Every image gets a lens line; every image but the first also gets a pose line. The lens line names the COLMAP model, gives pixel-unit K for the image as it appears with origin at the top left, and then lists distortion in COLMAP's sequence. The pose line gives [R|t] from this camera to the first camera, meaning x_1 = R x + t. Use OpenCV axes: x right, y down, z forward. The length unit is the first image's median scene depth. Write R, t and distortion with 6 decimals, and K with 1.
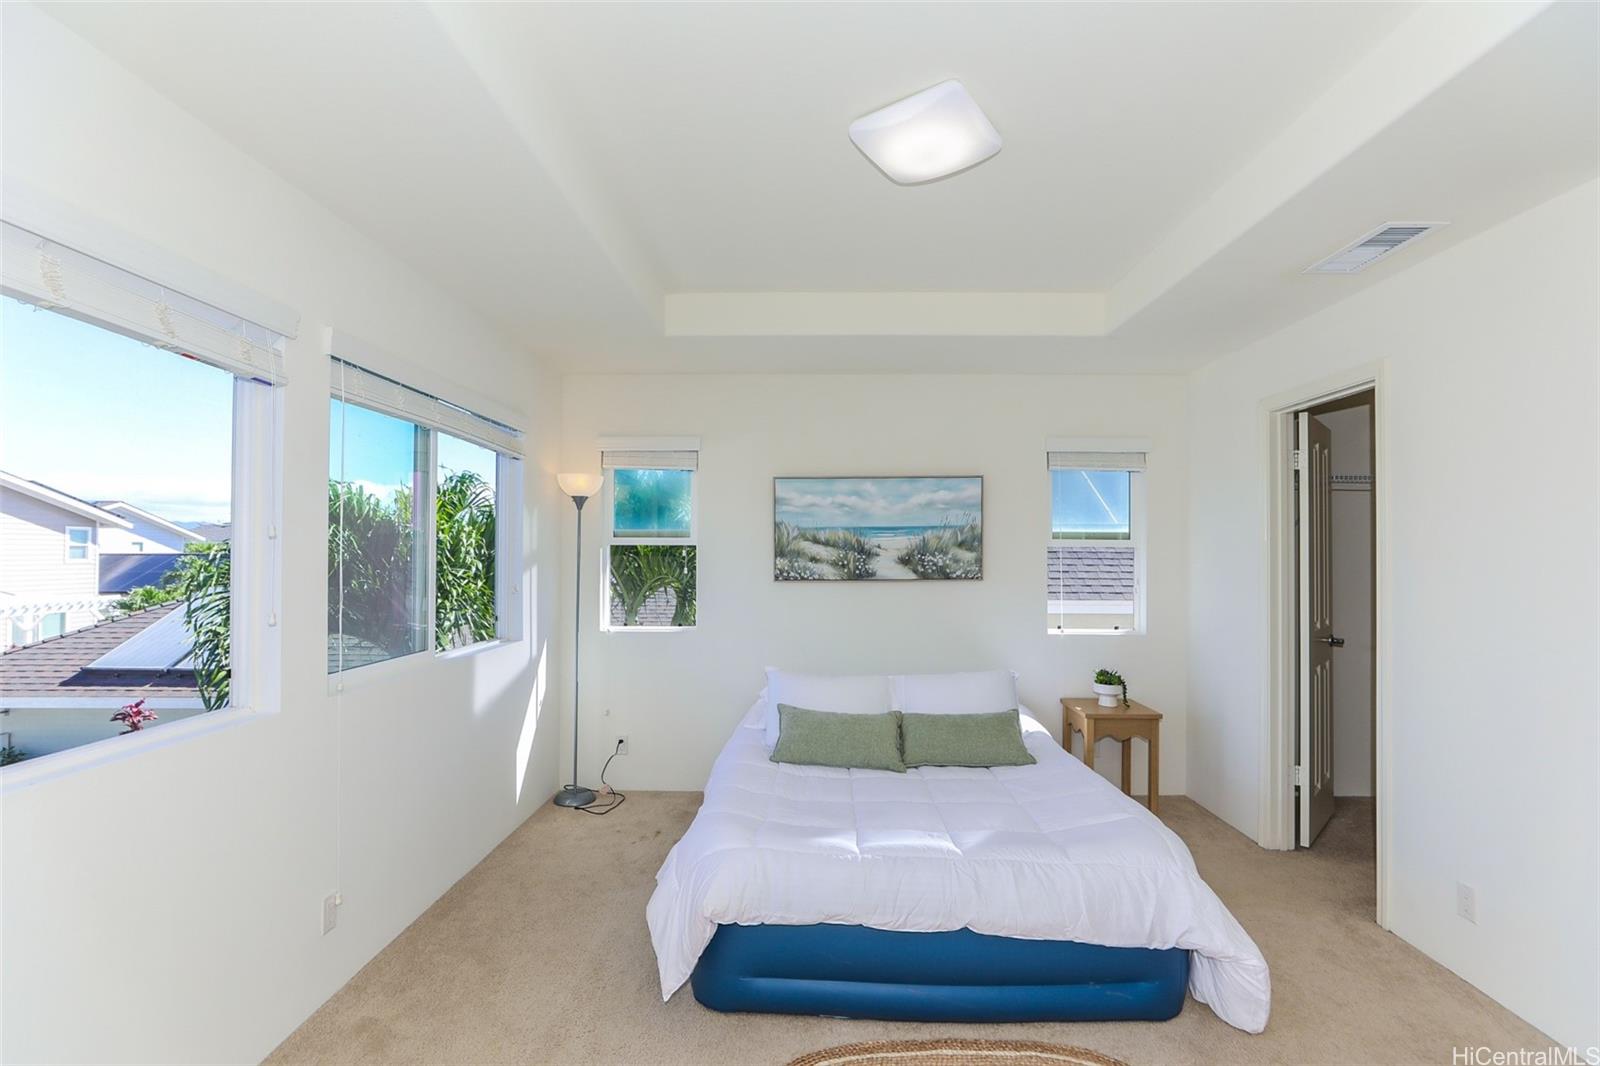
lens RADIAL K [[734.8, 0, 795.9], [0, 734.8, 536.5], [0, 0, 1]] dist [-0.023538, 0.000325]
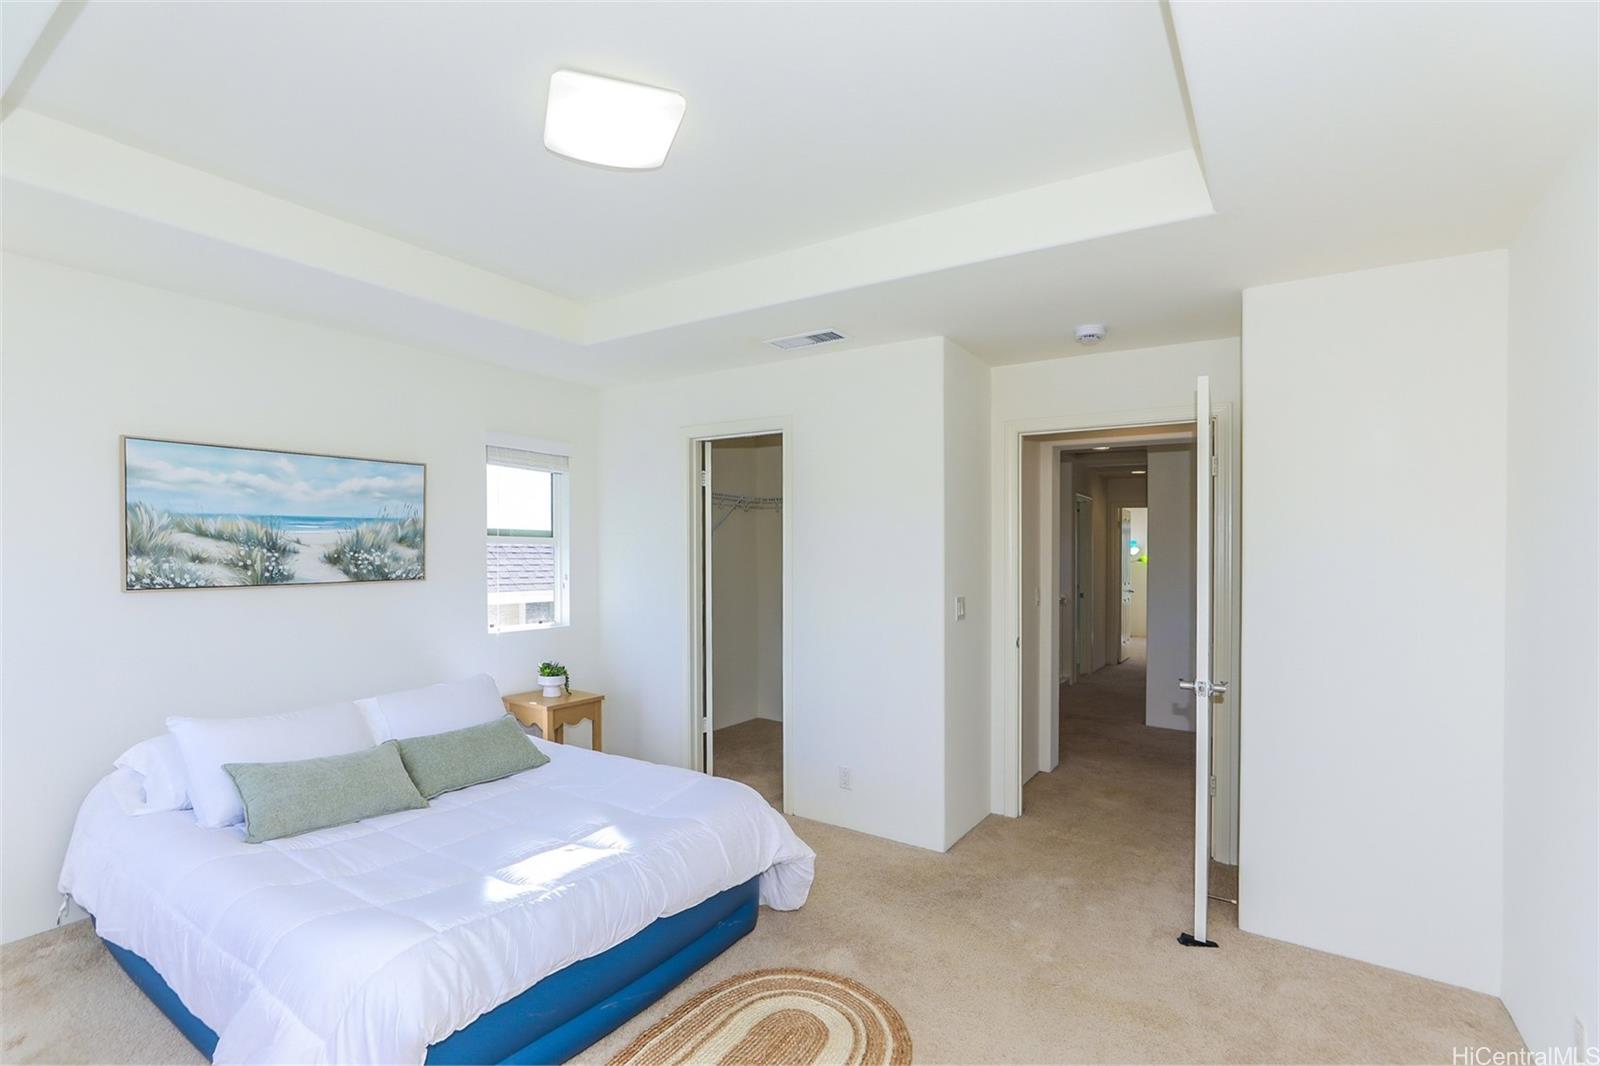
lens RADIAL K [[734.8, 0, 795.4], [0, 734.8, 547.8], [0, 0, 1]] dist [-0.023538, 0.000325]
pose [[0.539807, 0.004097, 0.841779, -0.253288], [-0.027809, 0.999529, 0.012968, -0.004514], [-0.841329, -0.030409, 0.539667, 0.135309]]
